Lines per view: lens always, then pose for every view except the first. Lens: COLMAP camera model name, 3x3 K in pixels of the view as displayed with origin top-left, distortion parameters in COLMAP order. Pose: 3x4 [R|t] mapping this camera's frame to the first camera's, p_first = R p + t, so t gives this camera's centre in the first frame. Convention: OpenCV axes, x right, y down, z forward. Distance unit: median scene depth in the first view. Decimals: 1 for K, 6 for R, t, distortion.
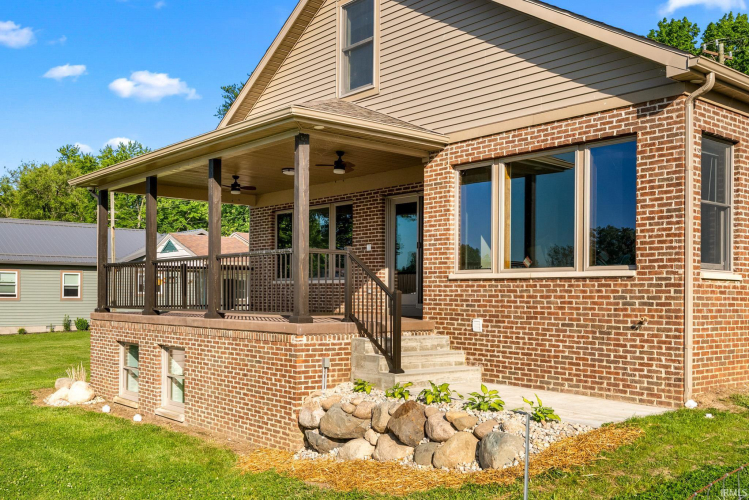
lens RADIAL K [[763.8, 0, 375.1], [0, 763.8, 253.2], [0, 0, 1]] dist [0.053248, 0.000000]
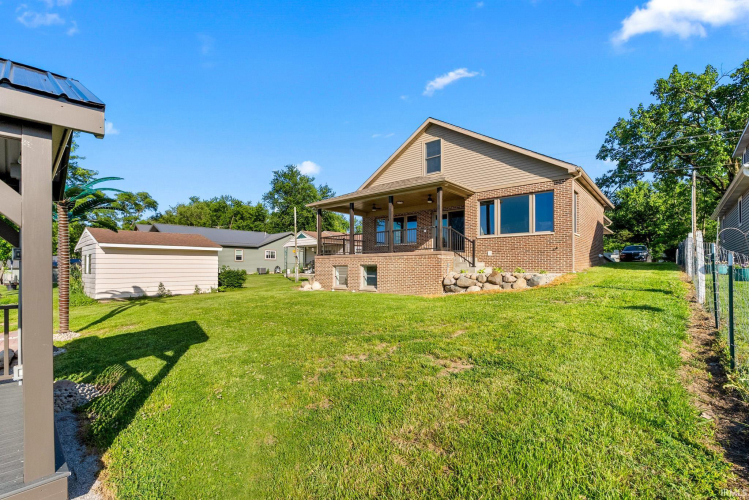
lens RADIAL K [[343.9, 0, 373.7], [0, 343.9, 248.8], [0, 0, 1]] dist [0.001788, 0.000152]
pose [[0.987472, 0.003015, 0.157765, -0.554928], [-0.002632, 0.999993, -0.002635, 0.085740], [-0.157771, 0.002187, 0.987473, -0.264940]]
